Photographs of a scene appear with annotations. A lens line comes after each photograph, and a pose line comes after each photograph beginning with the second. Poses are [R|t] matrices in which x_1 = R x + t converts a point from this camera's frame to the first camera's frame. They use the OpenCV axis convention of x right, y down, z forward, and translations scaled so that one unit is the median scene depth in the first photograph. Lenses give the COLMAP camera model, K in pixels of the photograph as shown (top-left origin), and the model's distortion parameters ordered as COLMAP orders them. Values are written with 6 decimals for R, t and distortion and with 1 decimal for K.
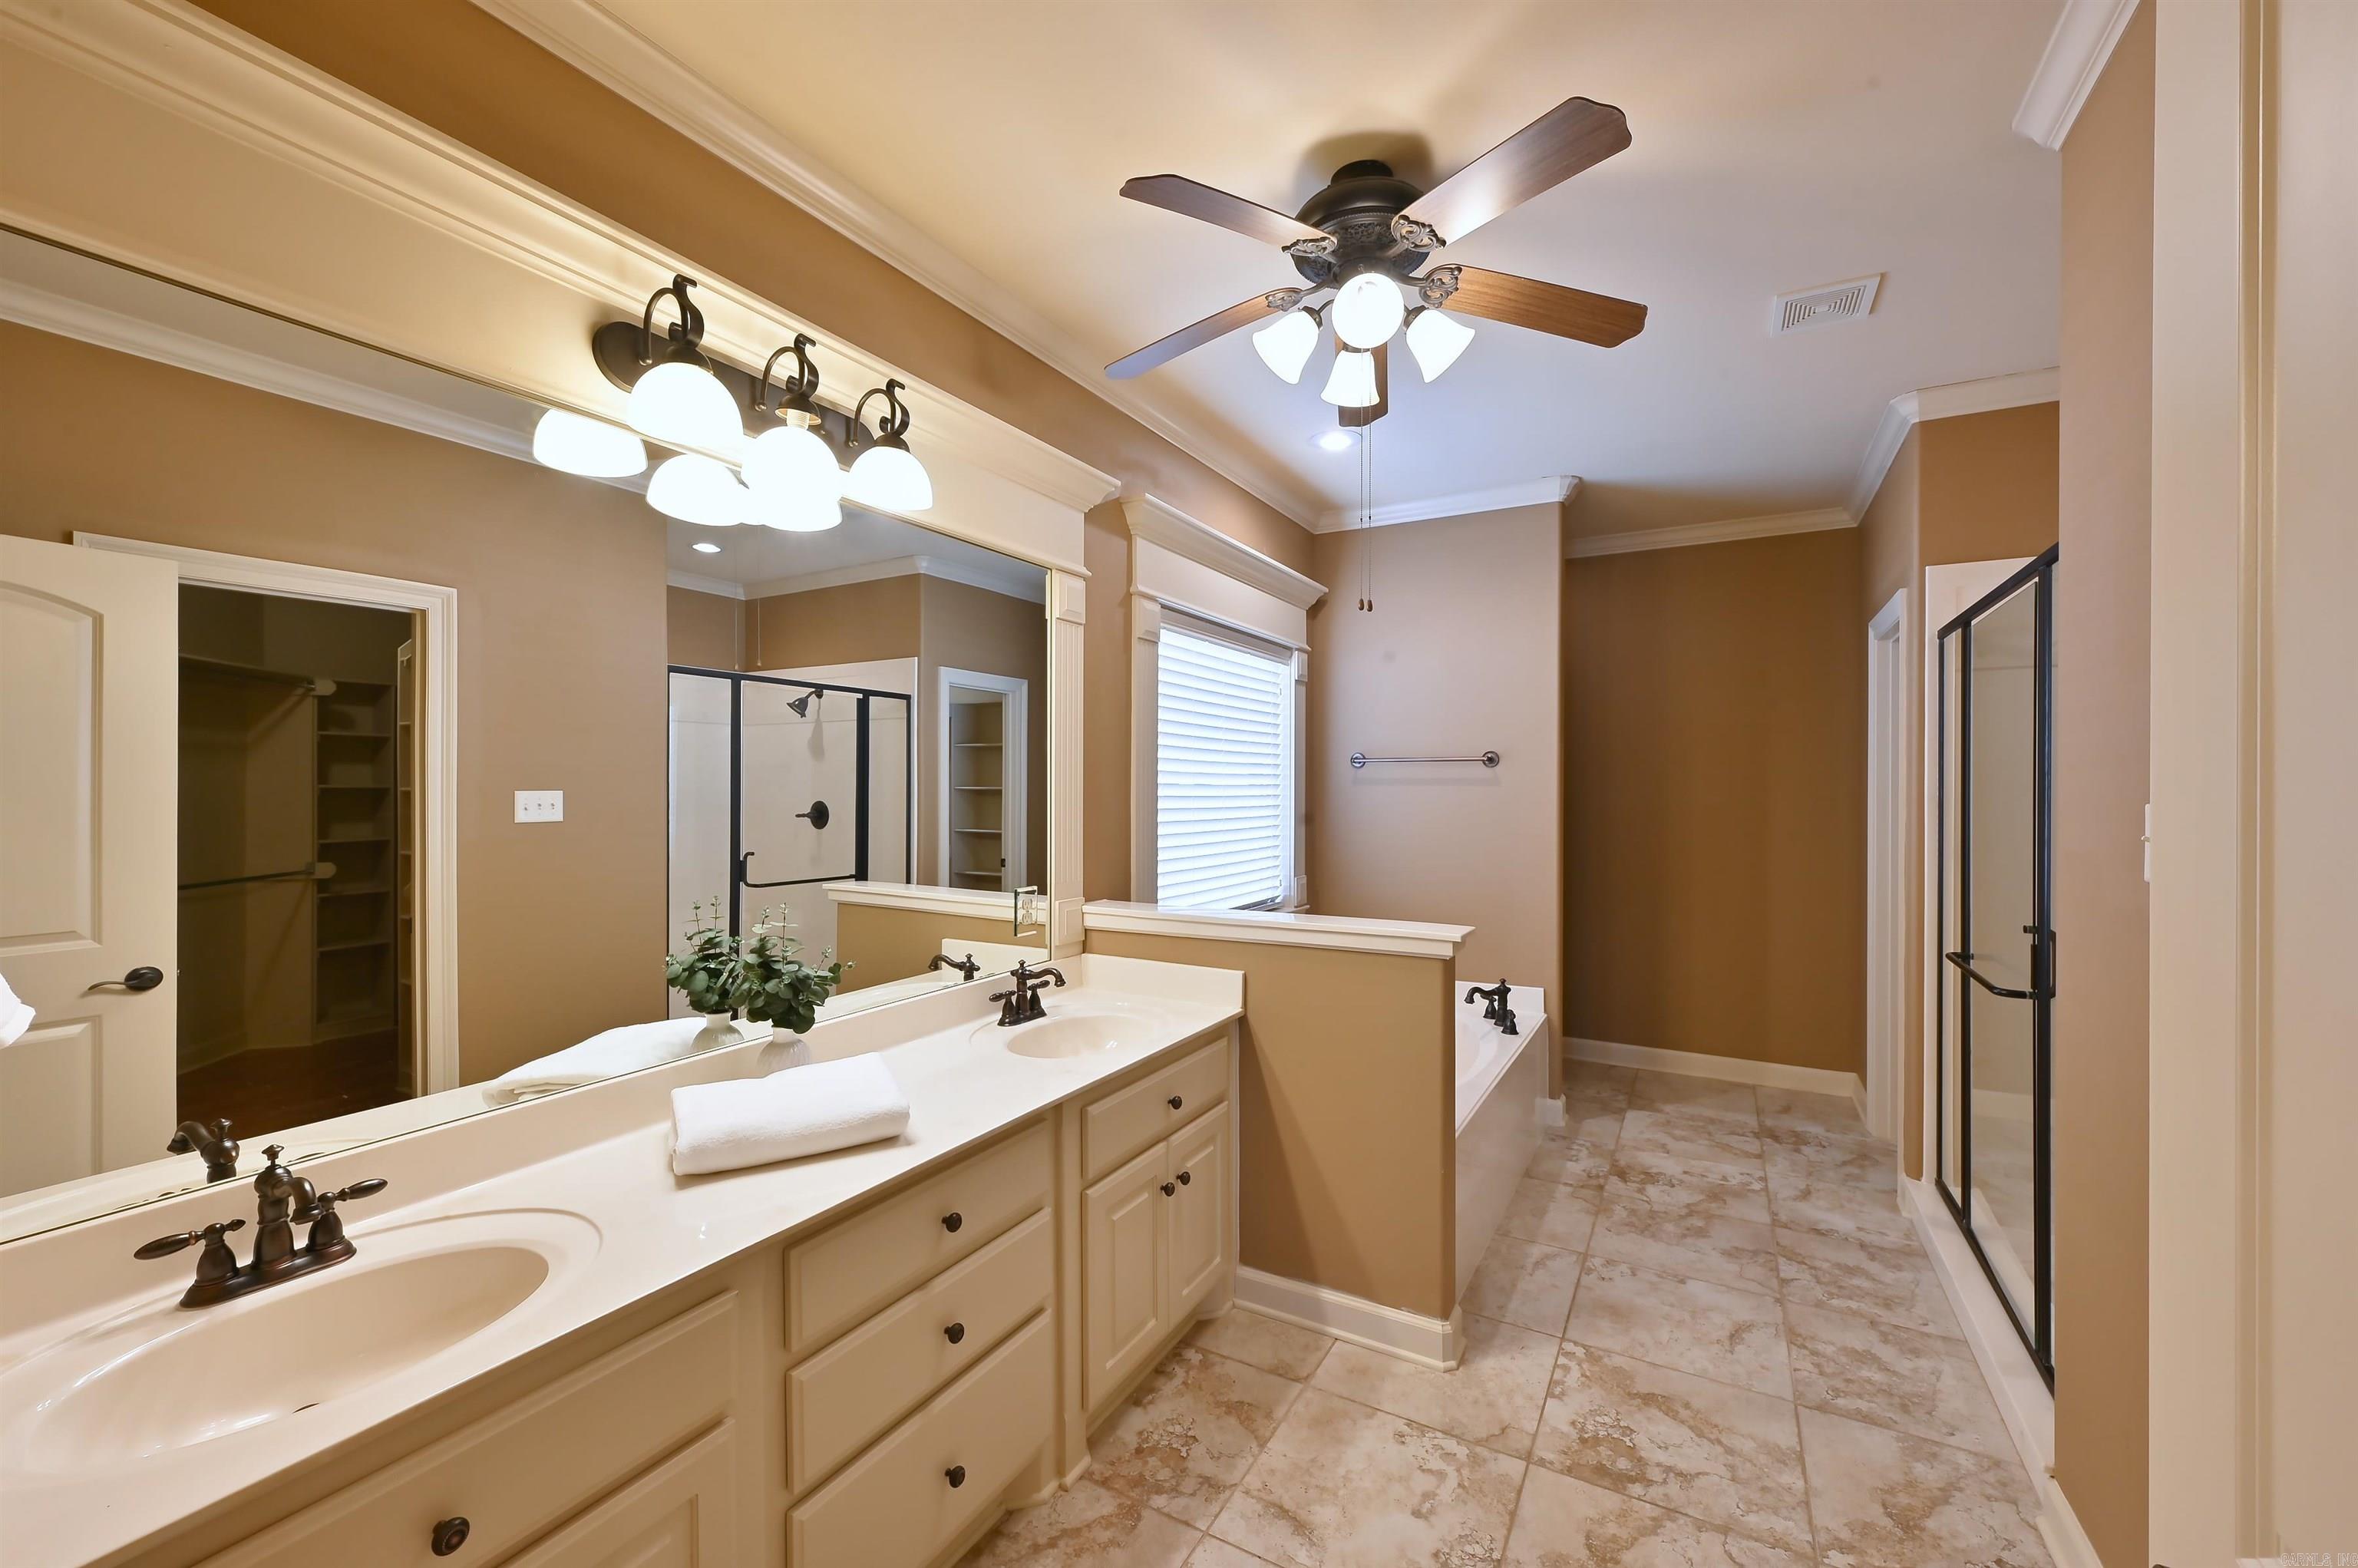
lens RADIAL K [[961.6, 0, 1180.9], [0, 961.6, 779.8], [0, 0, 1]] dist [0.001399, 0.001406]
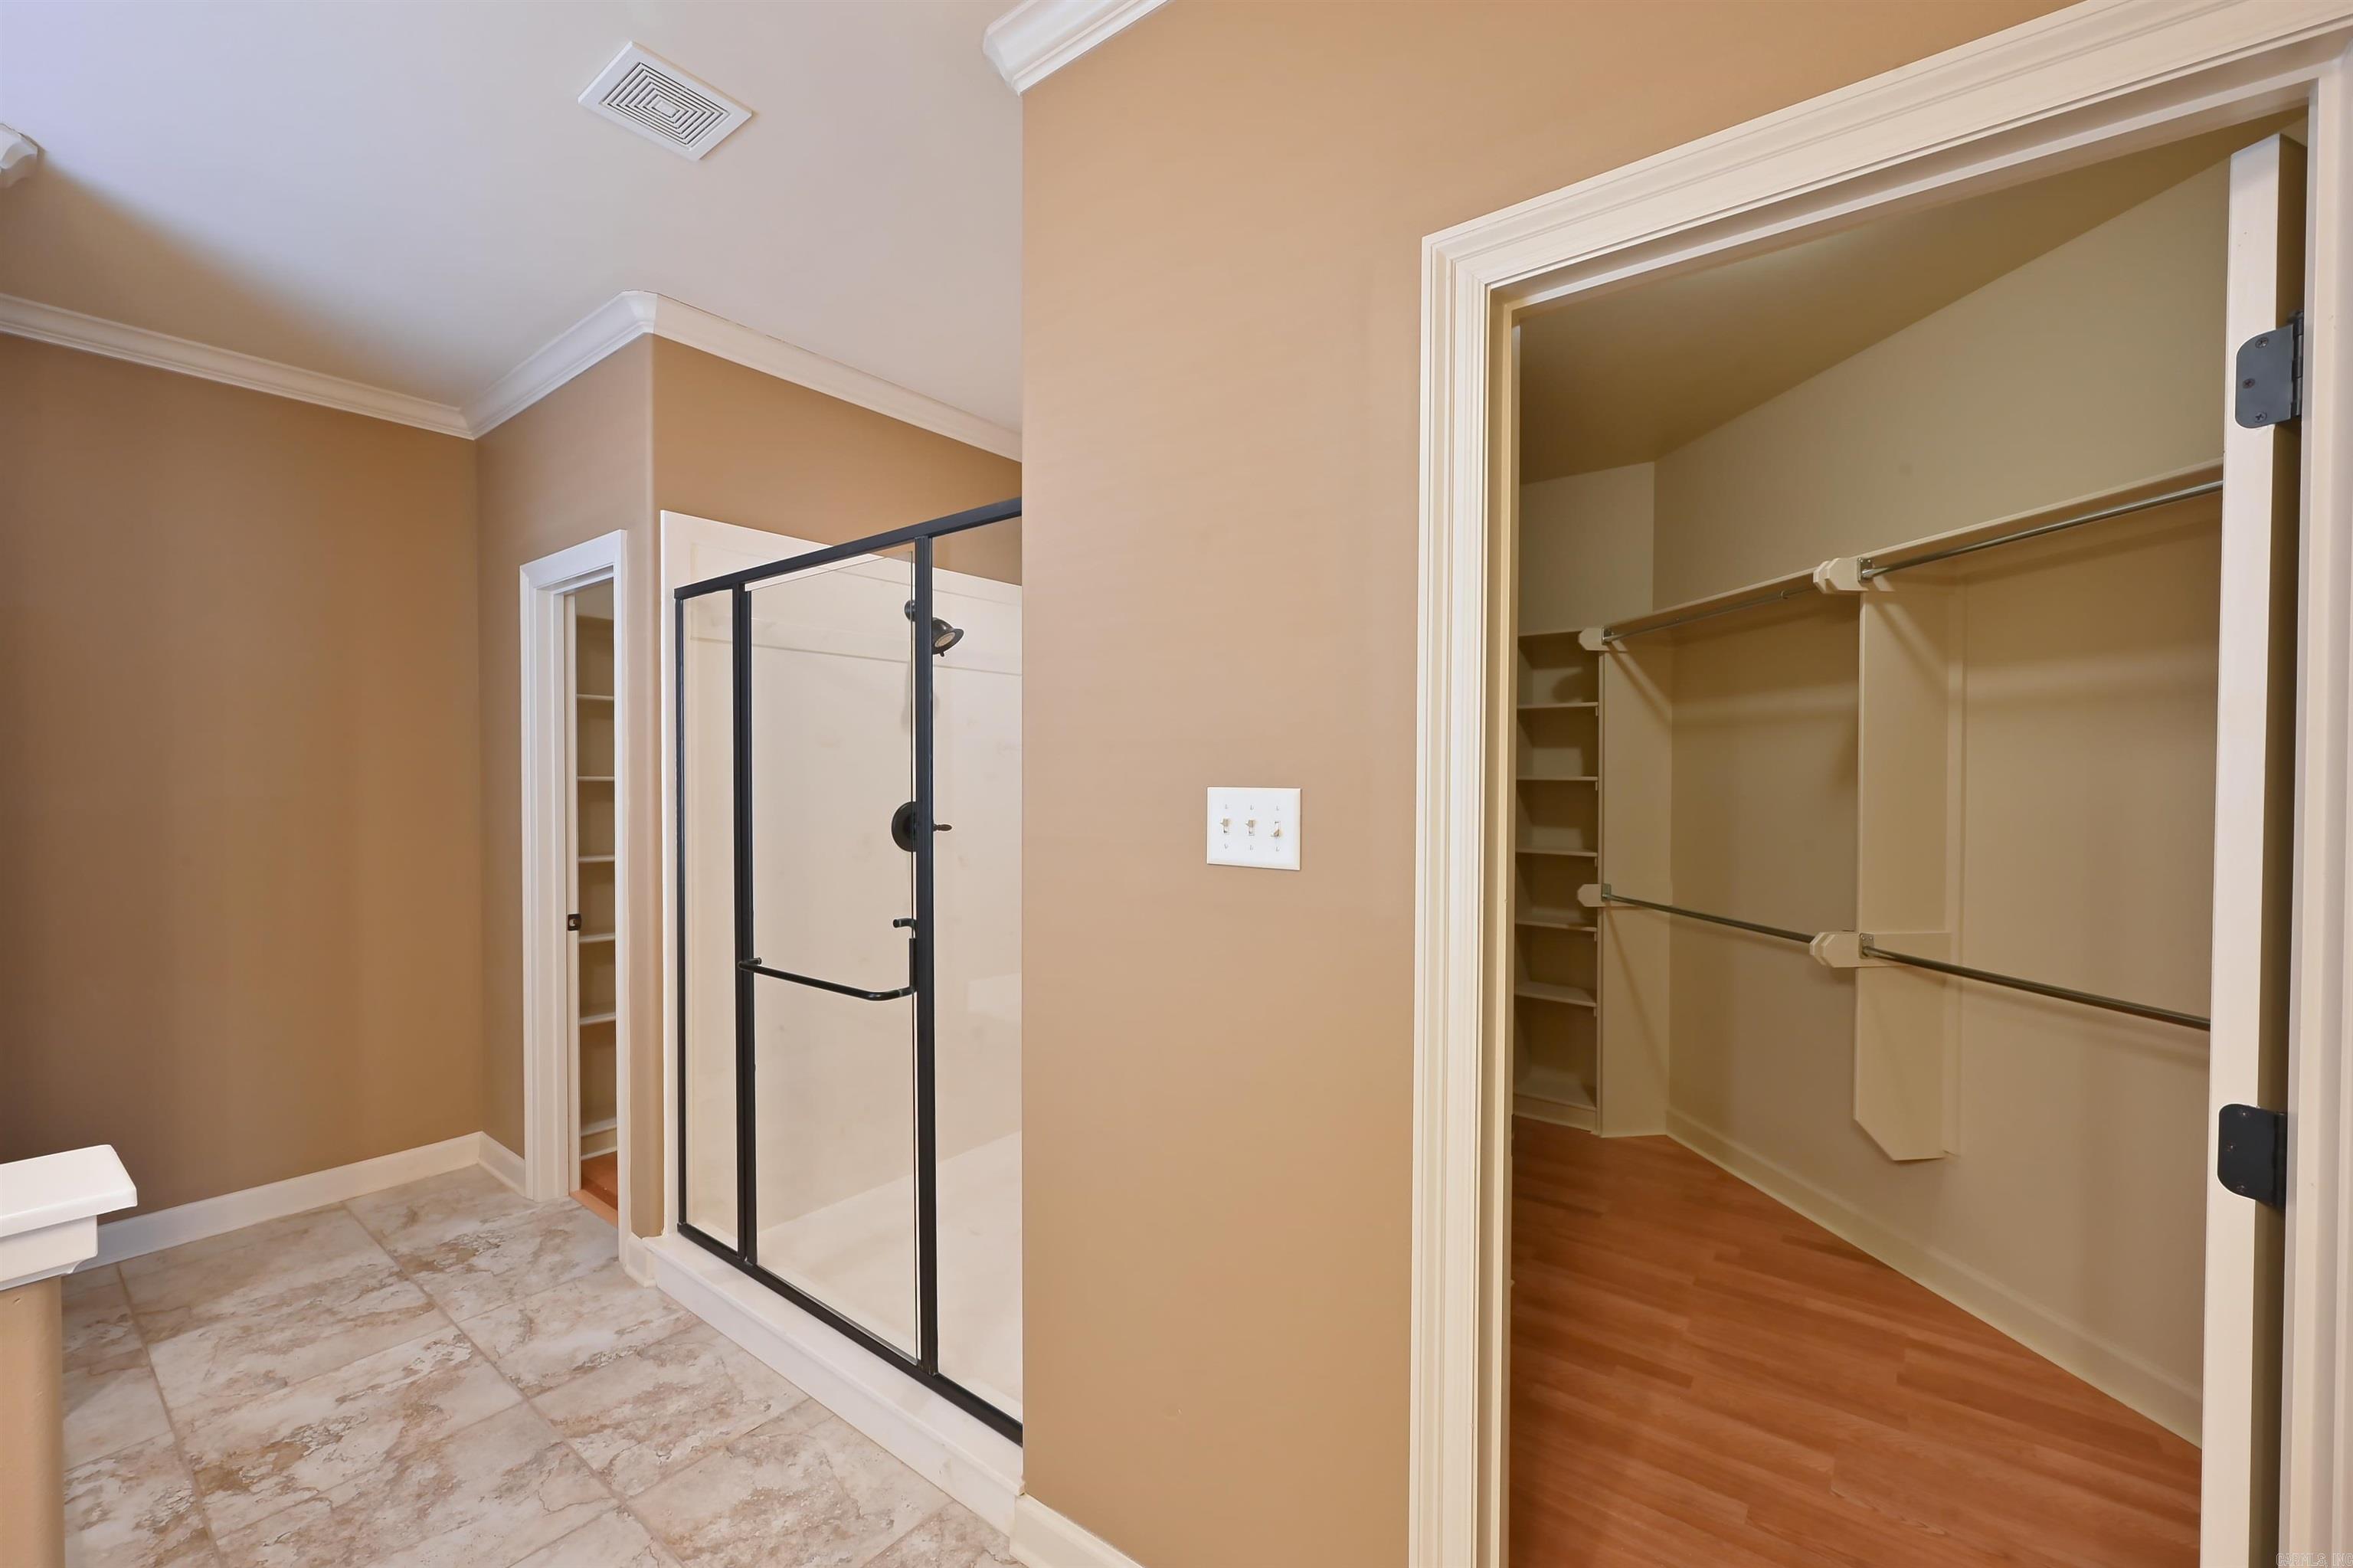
lens RADIAL K [[966.6, 0, 1174.1], [0, 966.6, 783.6], [0, 0, 1]] dist [0.001036, 0.000942]
pose [[0.139999, -0.013484, 0.990060, -0.006841], [-0.006255, 0.999875, 0.014503, 0.003875], [-0.990132, -0.008223, 0.139897, 0.410745]]
